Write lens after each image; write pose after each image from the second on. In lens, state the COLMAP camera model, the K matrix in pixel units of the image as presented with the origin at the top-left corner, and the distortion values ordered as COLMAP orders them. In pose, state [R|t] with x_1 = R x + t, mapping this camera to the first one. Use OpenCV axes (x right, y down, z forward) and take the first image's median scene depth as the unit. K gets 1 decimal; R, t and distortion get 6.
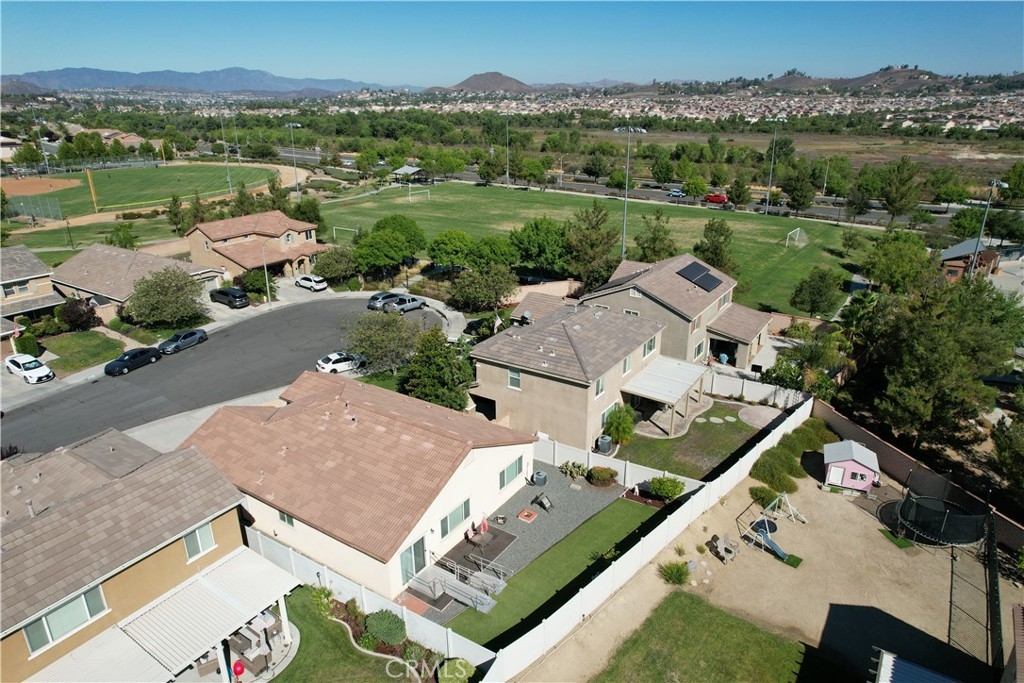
lens RADIAL K [[653.1, 0, 512.3], [0, 653.1, 344.3], [0, 0, 1]] dist [-0.078363, 0.071304]
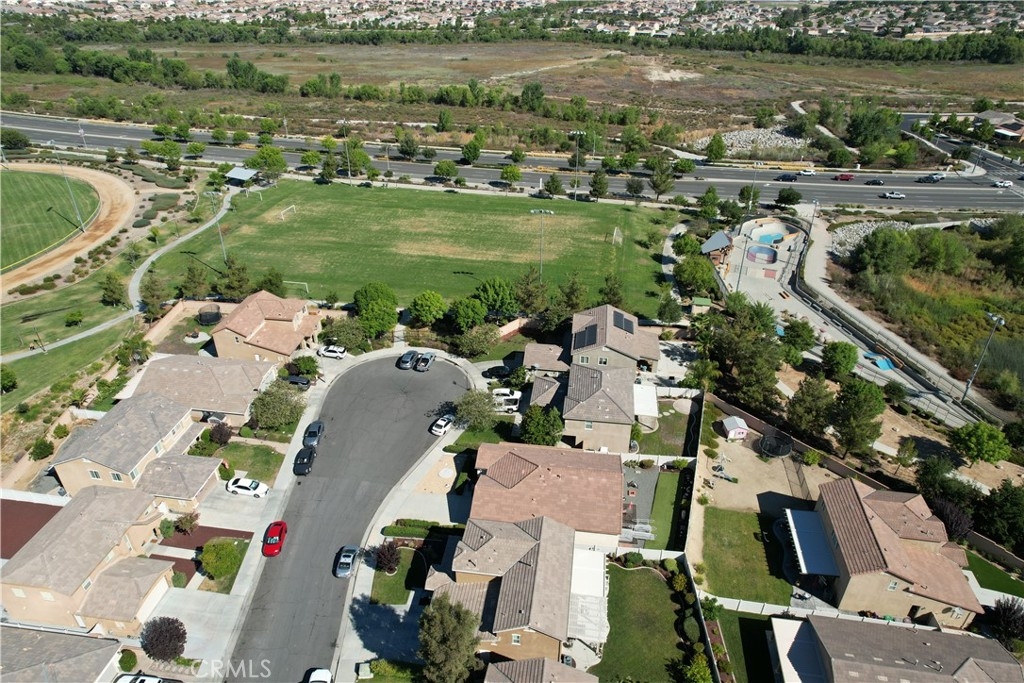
lens RADIAL K [[653.1, 0, 512.3], [0, 653.1, 344.3], [0, 0, 1]] dist [-0.078363, 0.071304]
pose [[0.903564, -0.214267, 0.371028, -0.650135], [0.146338, 0.968229, 0.202773, -0.453136], [-0.402688, -0.128923, 0.906212, -0.477580]]
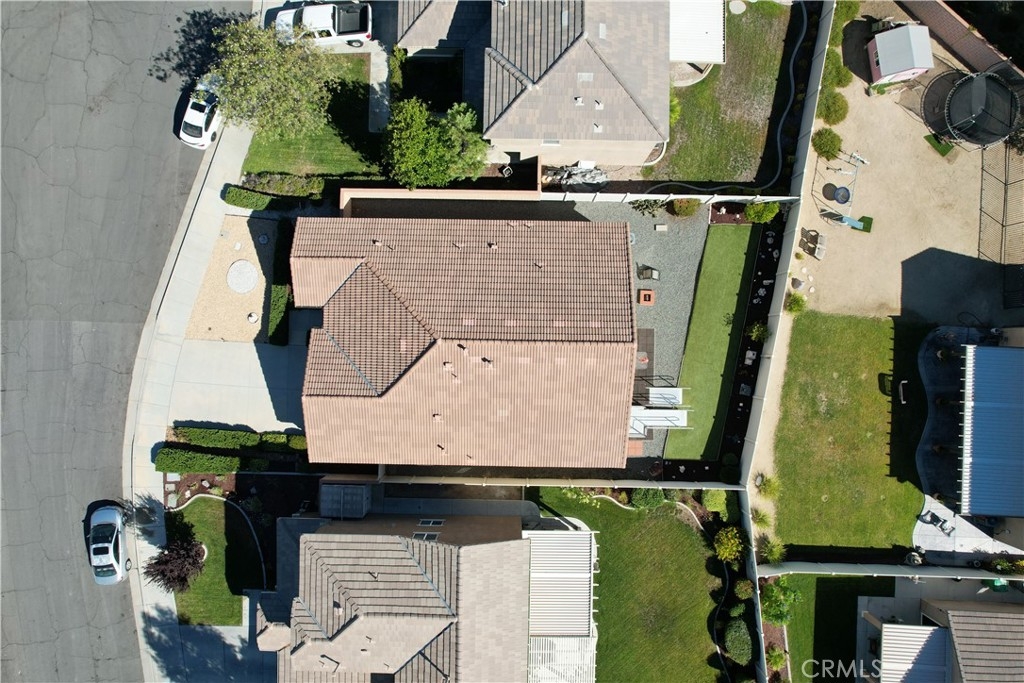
lens RADIAL K [[653.1, 0, 512.3], [0, 653.1, 344.3], [0, 0, 1]] dist [-0.078363, 0.071304]
pose [[0.846441, -0.532391, 0.009915, -0.127867], [0.186104, 0.313228, 0.931264, -0.442399], [-0.498902, -0.786415, 0.364209, 0.410729]]
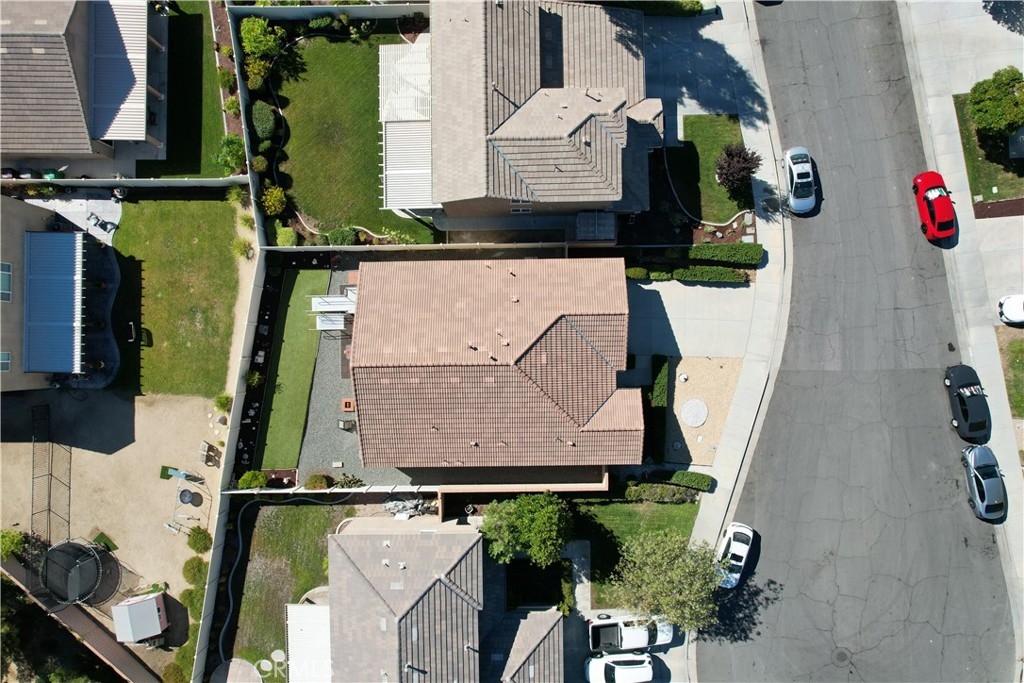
lens RADIAL K [[653.1, 0, 512.3], [0, 653.1, 344.3], [0, 0, 1]] dist [-0.078363, 0.071304]
pose [[-0.829279, 0.558764, 0.008899, -0.189213], [-0.183533, -0.287359, 0.940075, -0.560825], [0.527837, 0.777951, 0.340852, 0.402140]]
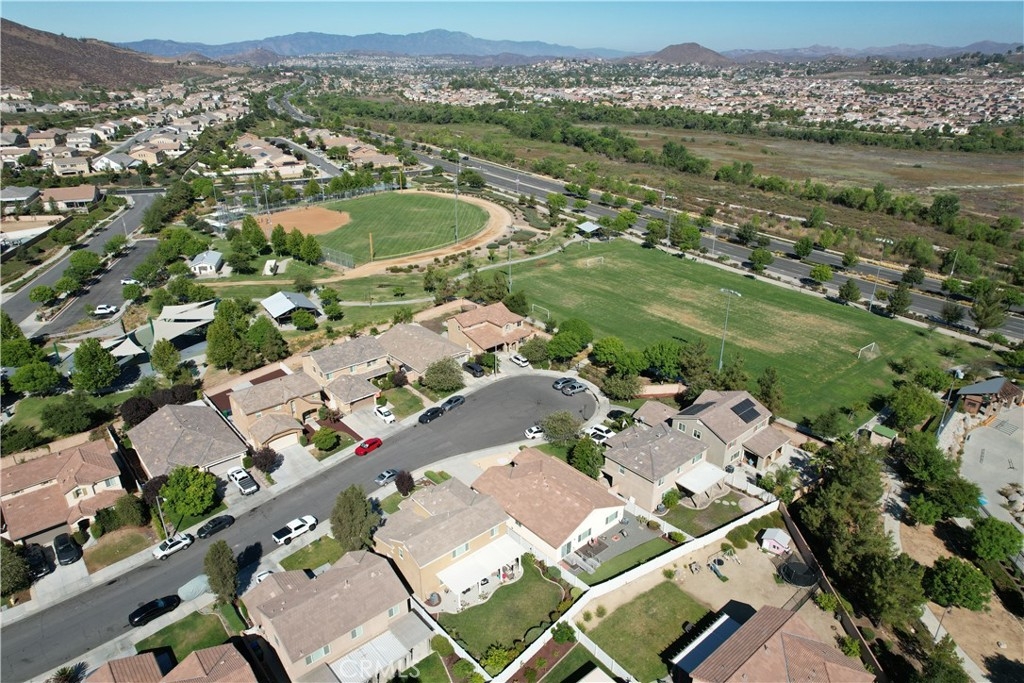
lens RADIAL K [[653.1, 0, 512.3], [0, 653.1, 344.3], [0, 0, 1]] dist [-0.078363, 0.071304]
pose [[0.962425, 0.112770, -0.247024, 0.099148], [-0.100090, 0.992960, 0.063341, -0.329280], [0.252428, -0.036236, 0.966937, -0.809212]]
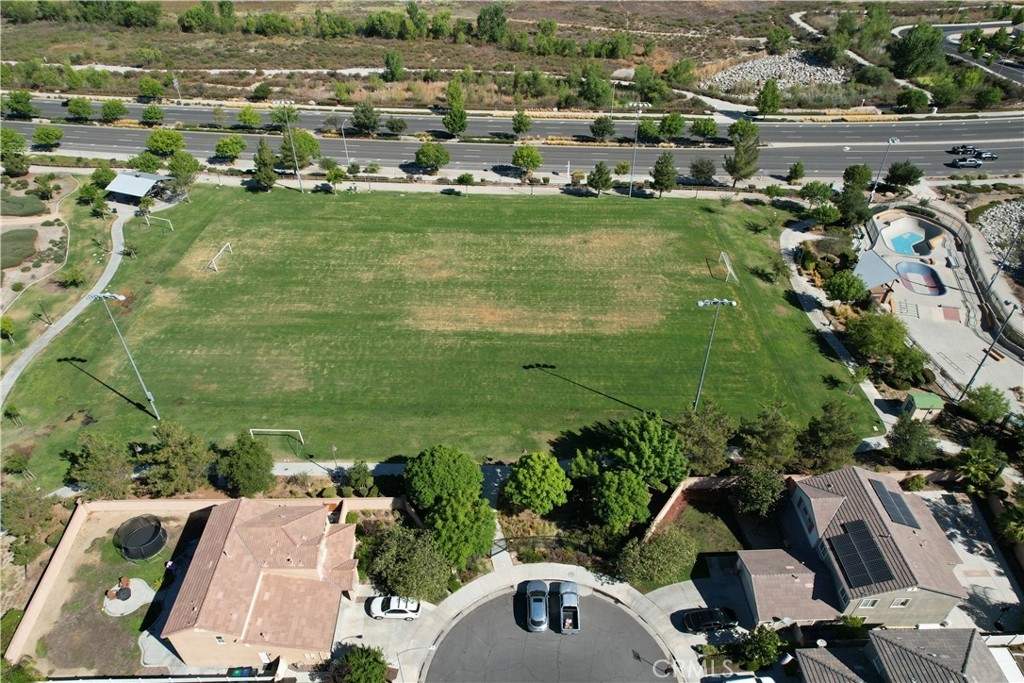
lens RADIAL K [[653.1, 0, 512.3], [0, 653.1, 344.3], [0, 0, 1]] dist [-0.078363, 0.071304]
pose [[0.823507, -0.349919, 0.446533, -0.590153], [0.198681, 0.915155, 0.350737, -0.832324], [-0.531377, -0.200117, 0.823159, 0.541567]]
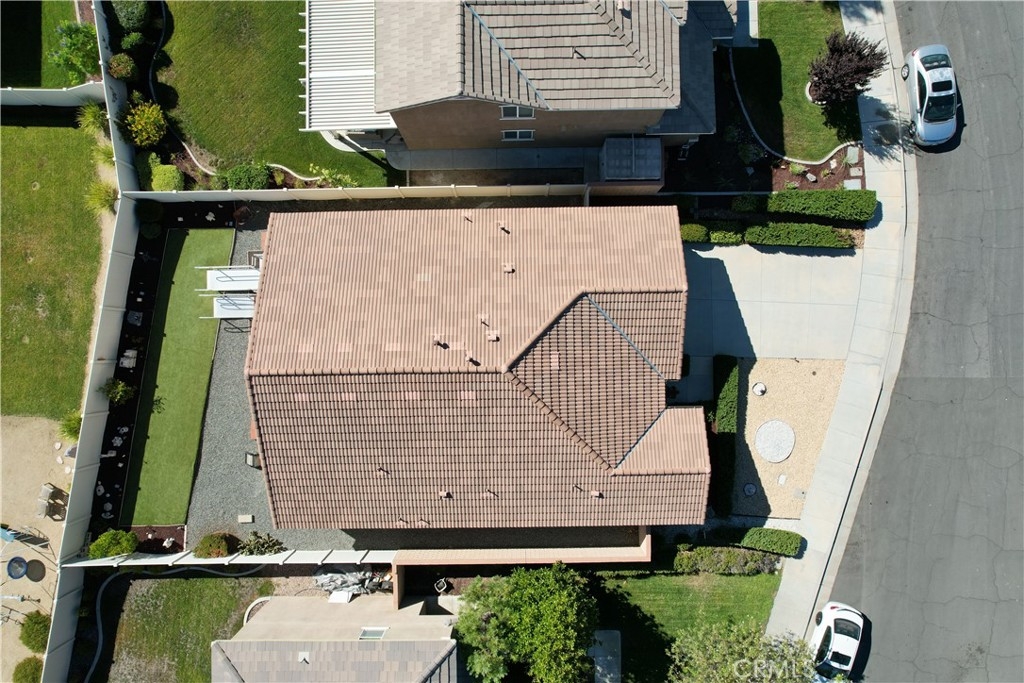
lens RADIAL K [[653.1, 0, 512.3], [0, 653.1, 344.3], [0, 0, 1]] dist [-0.078363, 0.071304]
pose [[-0.829062, 0.559140, 0.004396, -0.187362], [-0.188799, -0.287324, 0.939042, -0.328200], [0.526319, 0.777694, 0.343774, 0.491331]]
